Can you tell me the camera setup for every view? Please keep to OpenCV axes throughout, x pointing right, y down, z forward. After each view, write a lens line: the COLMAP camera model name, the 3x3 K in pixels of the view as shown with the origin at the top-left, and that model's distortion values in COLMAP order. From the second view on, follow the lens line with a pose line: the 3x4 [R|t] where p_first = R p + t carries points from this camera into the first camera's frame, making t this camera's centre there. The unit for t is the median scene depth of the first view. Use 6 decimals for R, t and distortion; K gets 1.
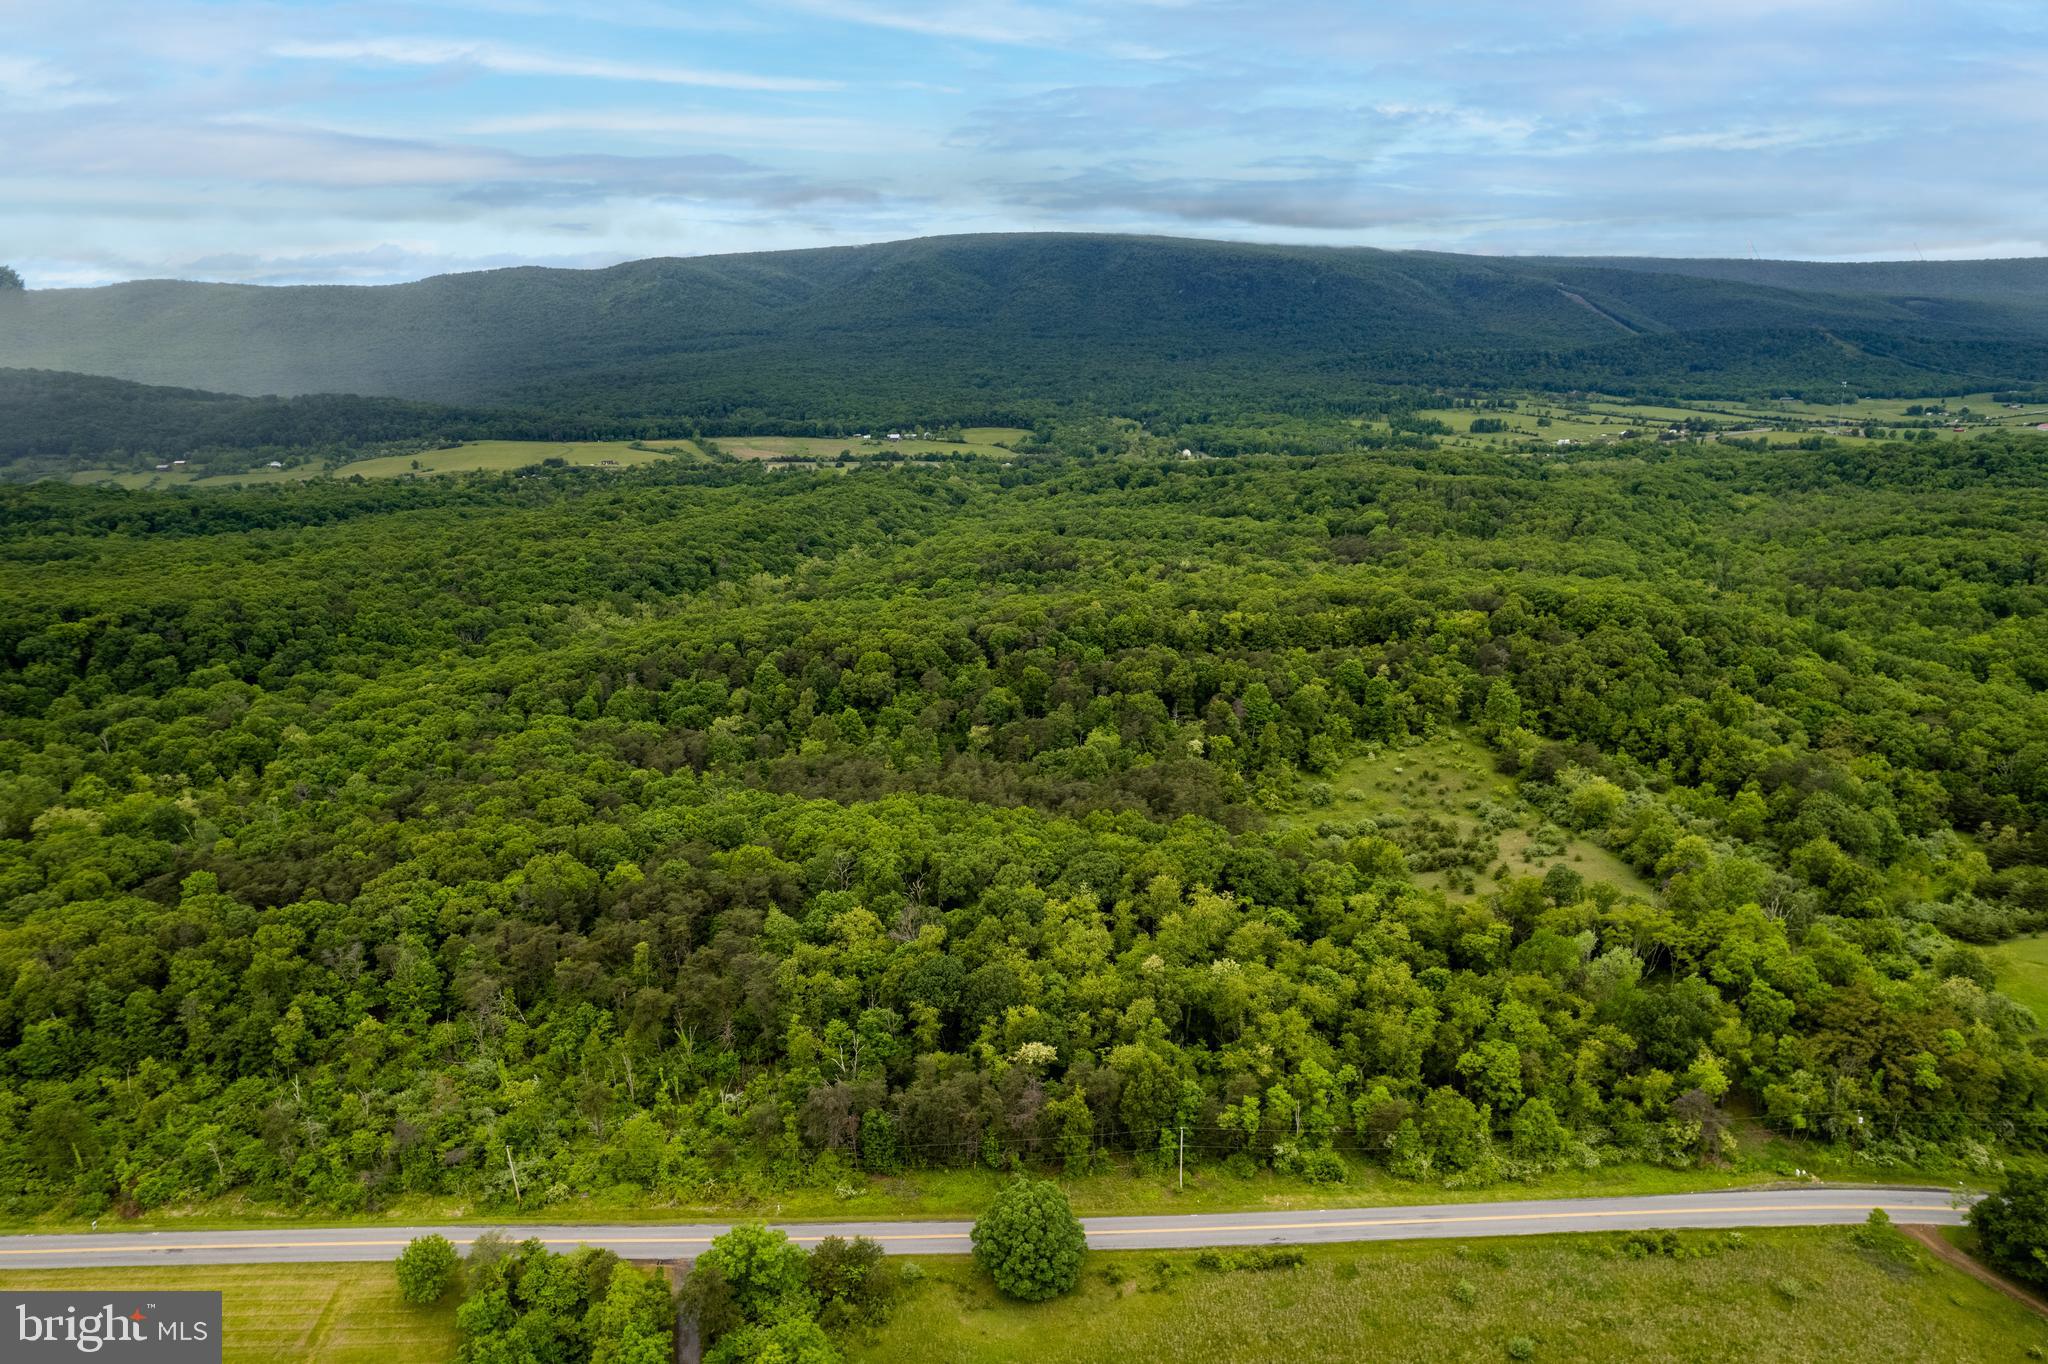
lens RADIAL K [[1324.3, 0, 1030.7], [0, 1324.3, 676.6], [0, 0, 1]] dist [-0.078782, 0.074386]
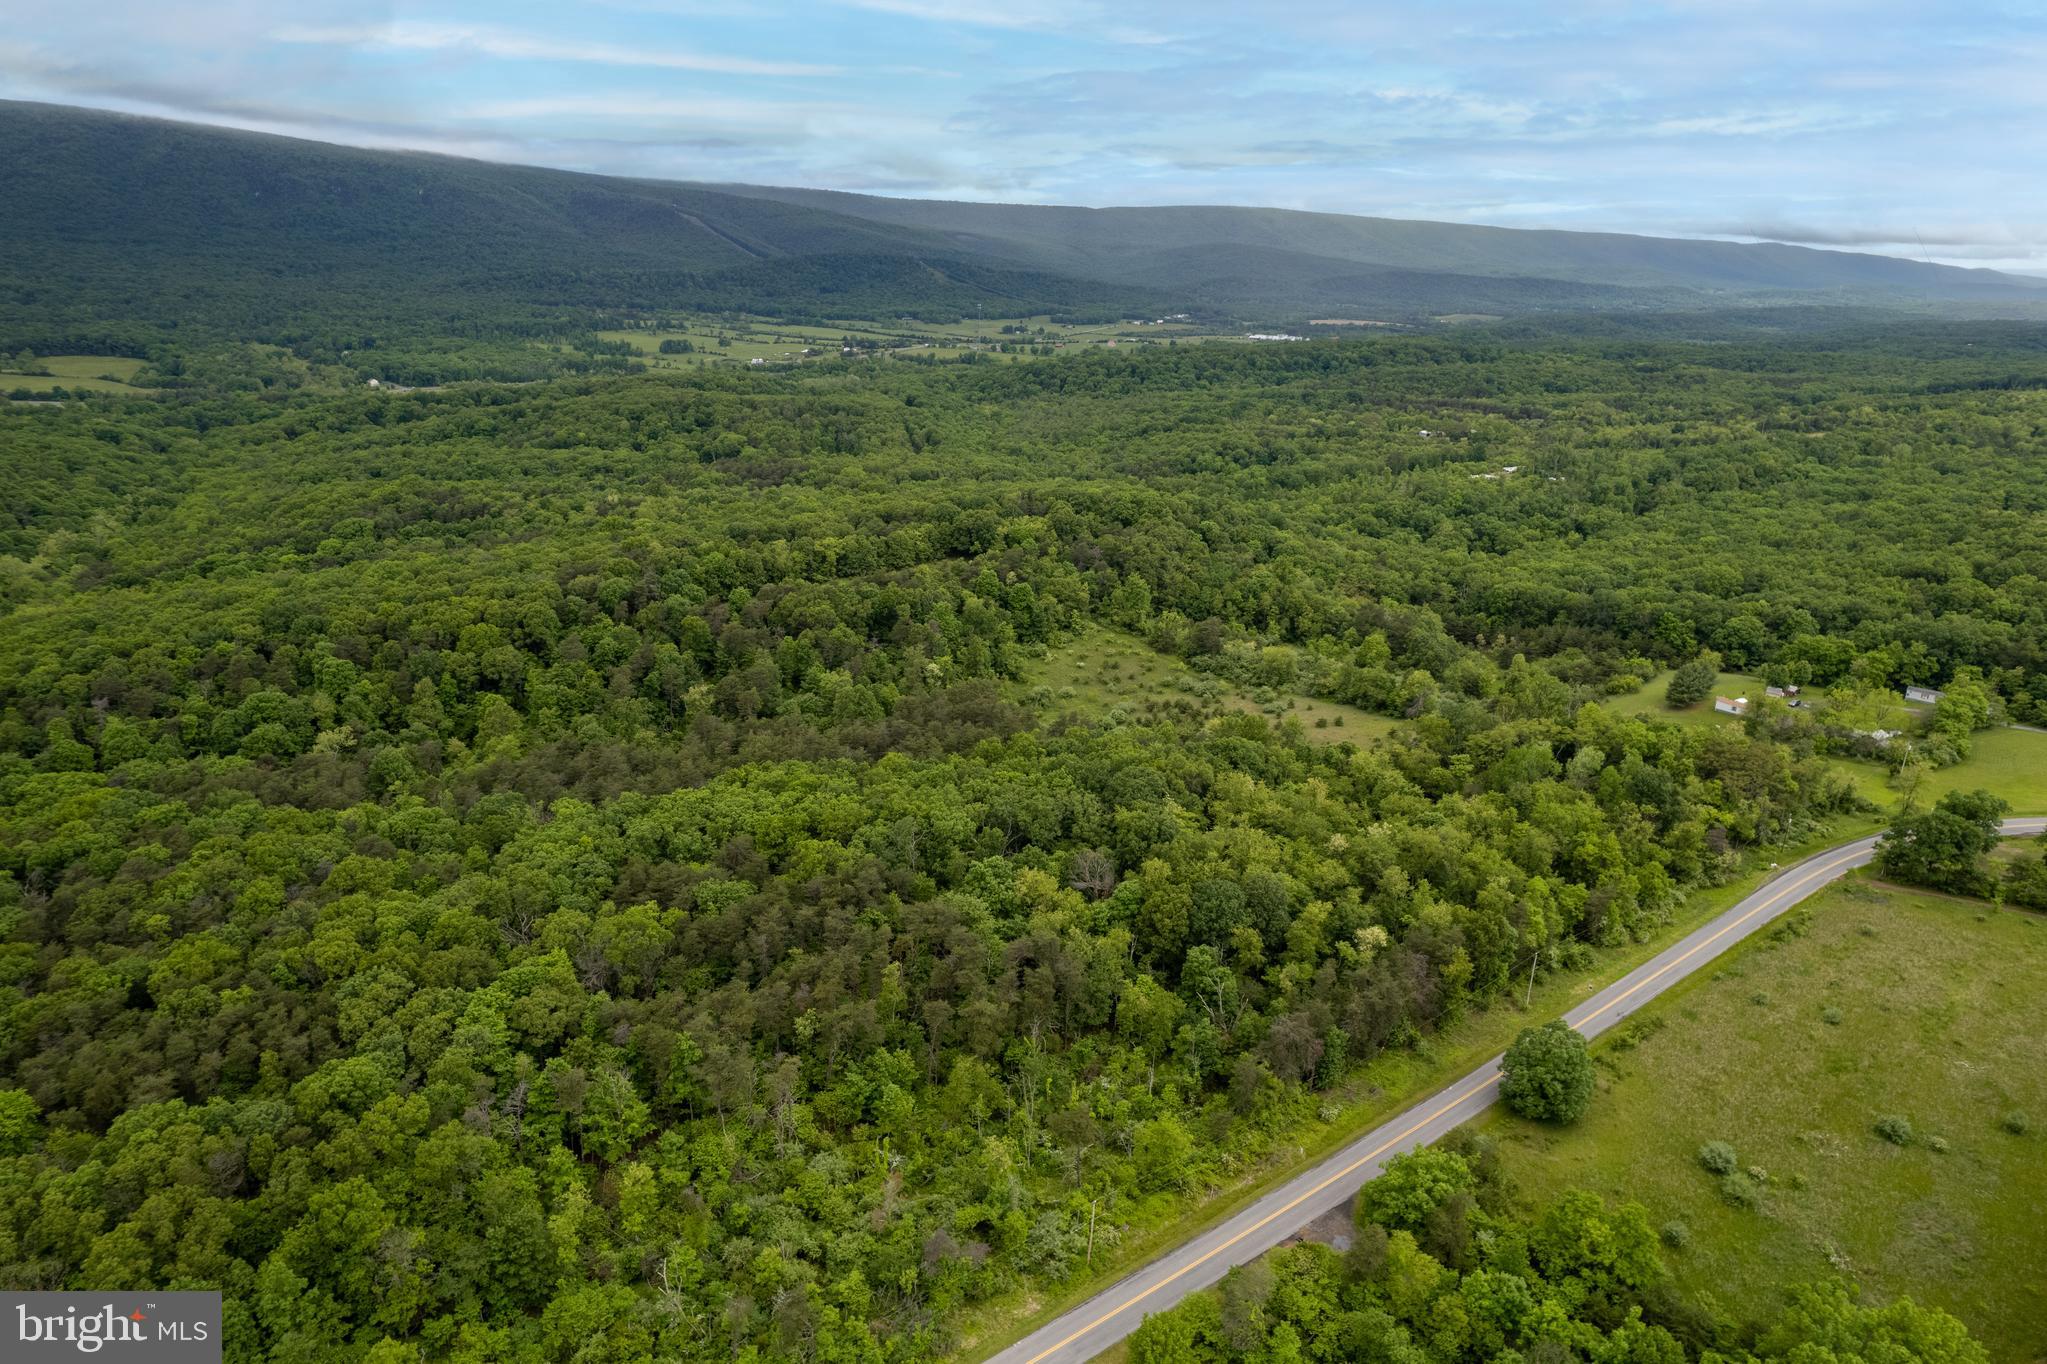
lens RADIAL K [[1323.7, 0, 1030.2], [0, 1323.7, 676.6], [0, 0, 1]] dist [-0.078782, 0.074386]
pose [[0.787075, -0.152364, 0.597744, -0.079164], [0.118055, 0.988310, 0.096471, -0.005672], [-0.605455, -0.005364, 0.795861, 0.030811]]
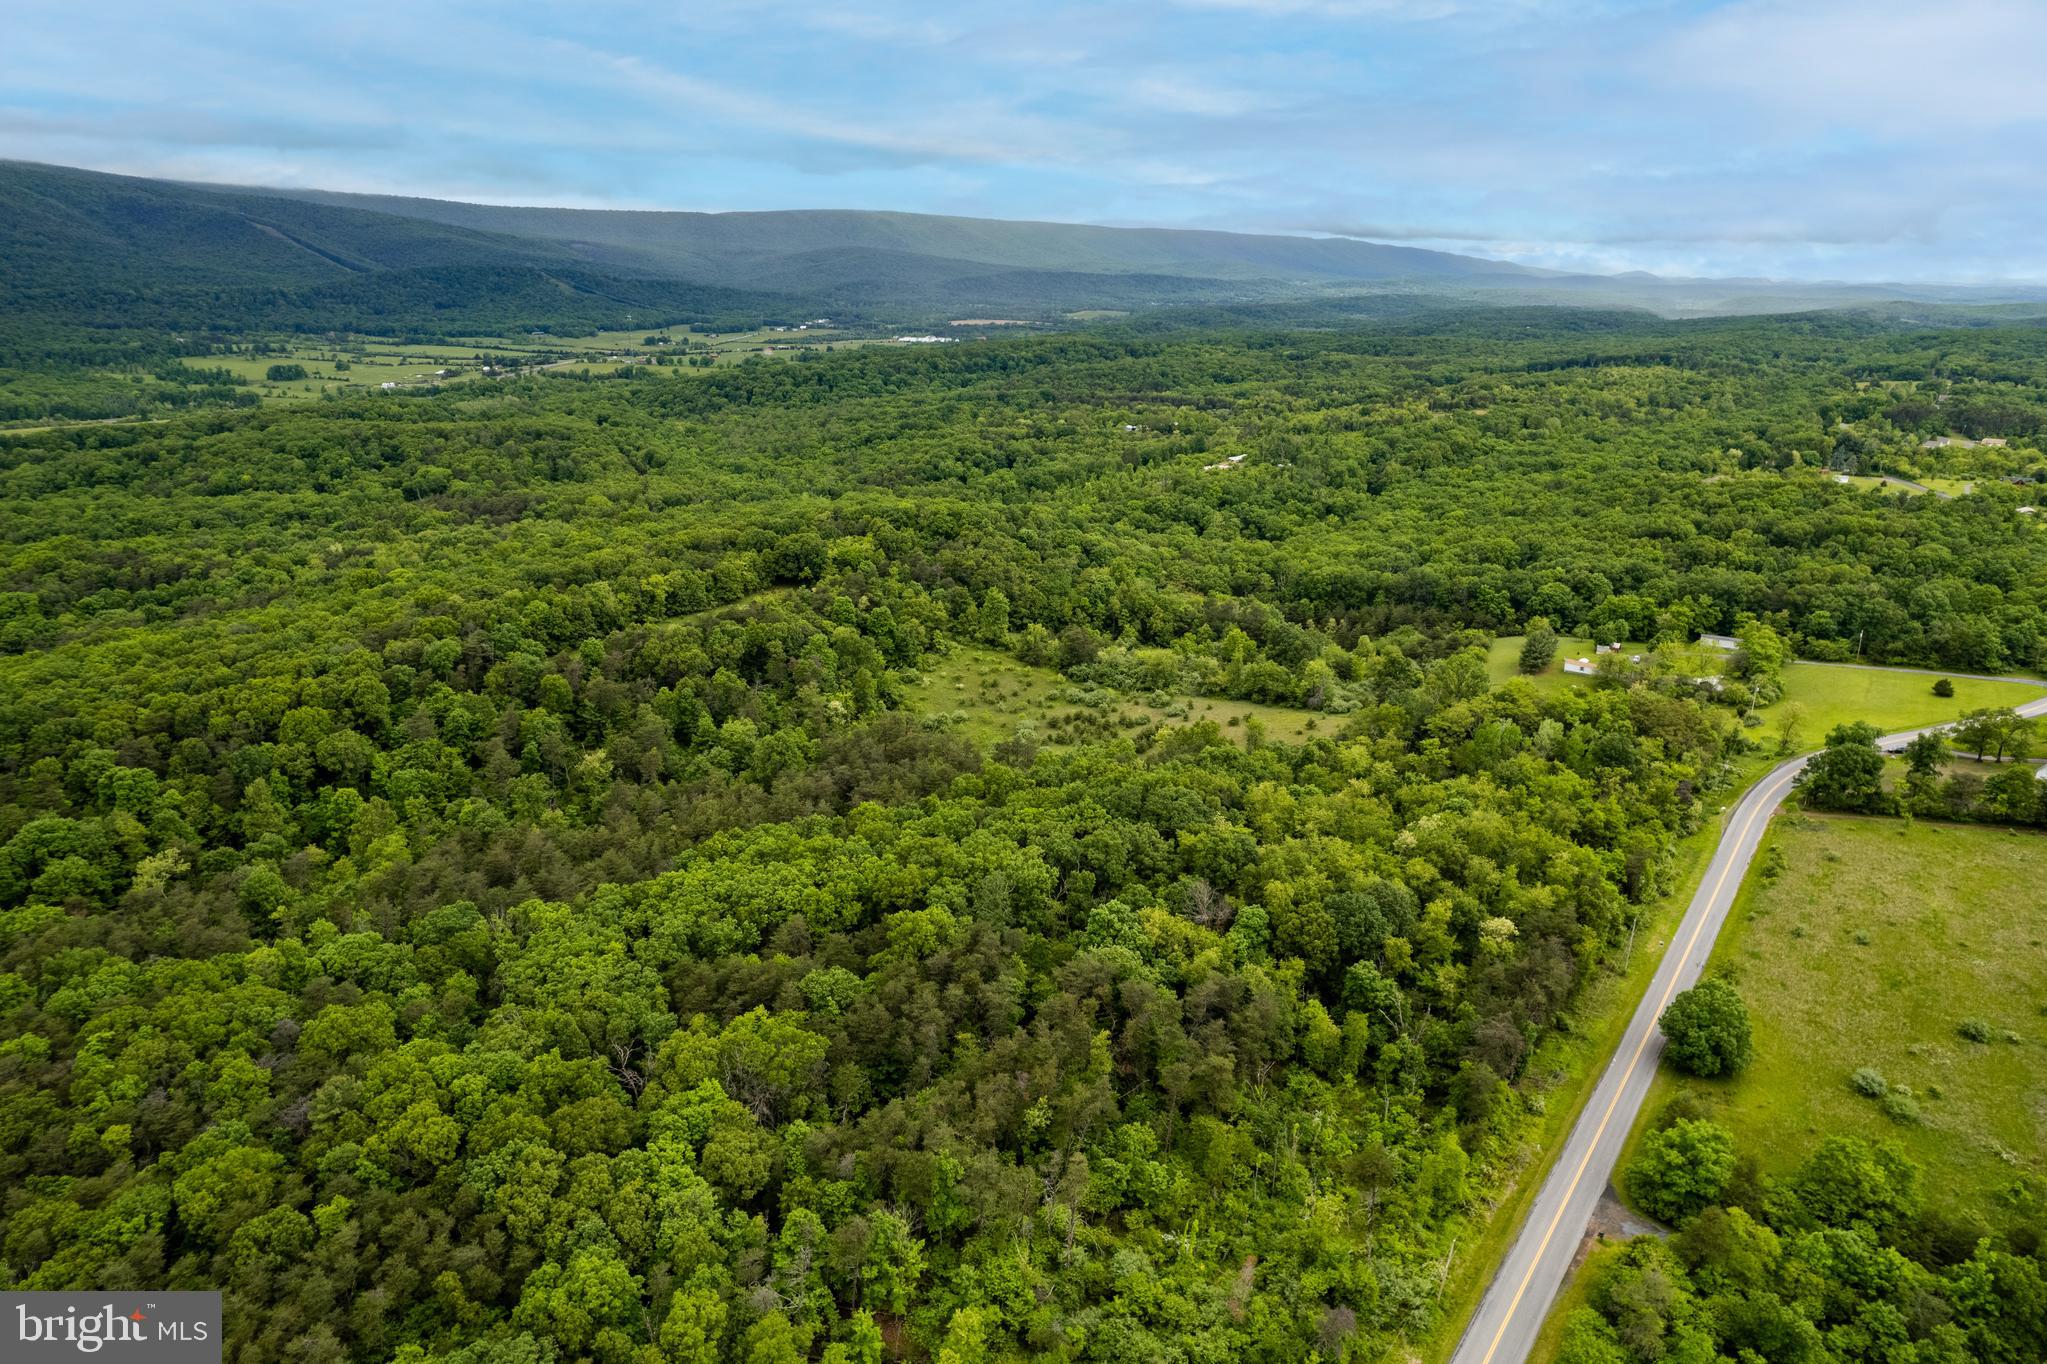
lens RADIAL K [[1323.7, 0, 1030.2], [0, 1323.7, 676.6], [0, 0, 1]] dist [-0.078782, 0.074386]
pose [[0.583420, -0.217968, 0.782375, -0.100280], [0.183084, 0.973815, 0.134777, -0.013412], [-0.791266, 0.064609, 0.608050, 0.060718]]
